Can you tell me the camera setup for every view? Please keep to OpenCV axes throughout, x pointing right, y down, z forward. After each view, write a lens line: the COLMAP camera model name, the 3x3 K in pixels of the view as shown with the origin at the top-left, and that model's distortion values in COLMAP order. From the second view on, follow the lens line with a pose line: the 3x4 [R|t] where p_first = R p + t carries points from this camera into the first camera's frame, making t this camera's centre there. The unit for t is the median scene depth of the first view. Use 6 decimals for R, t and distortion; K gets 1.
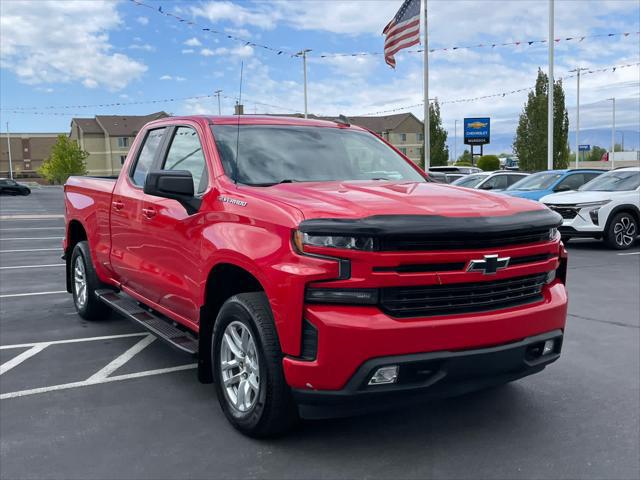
lens RADIAL K [[763.3, 0, 342.7], [0, 763.3, 234.7], [0, 0, 1]] dist [0.048172, 0.000000]
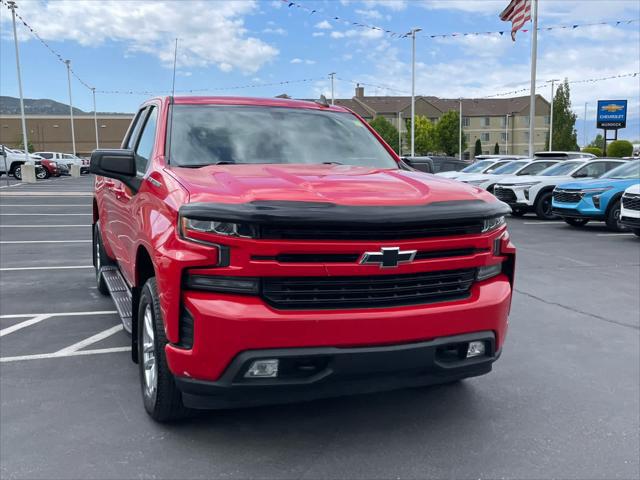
lens RADIAL K [[763.3, 0, 322.9], [0, 763.3, 245.9], [0, 0, 1]] dist [0.048172, 0.000000]
pose [[0.981502, 0.038036, -0.187638, 0.182472], [-0.031221, 0.998746, 0.039144, -0.005479], [0.188892, -0.032562, 0.981458, 0.049390]]
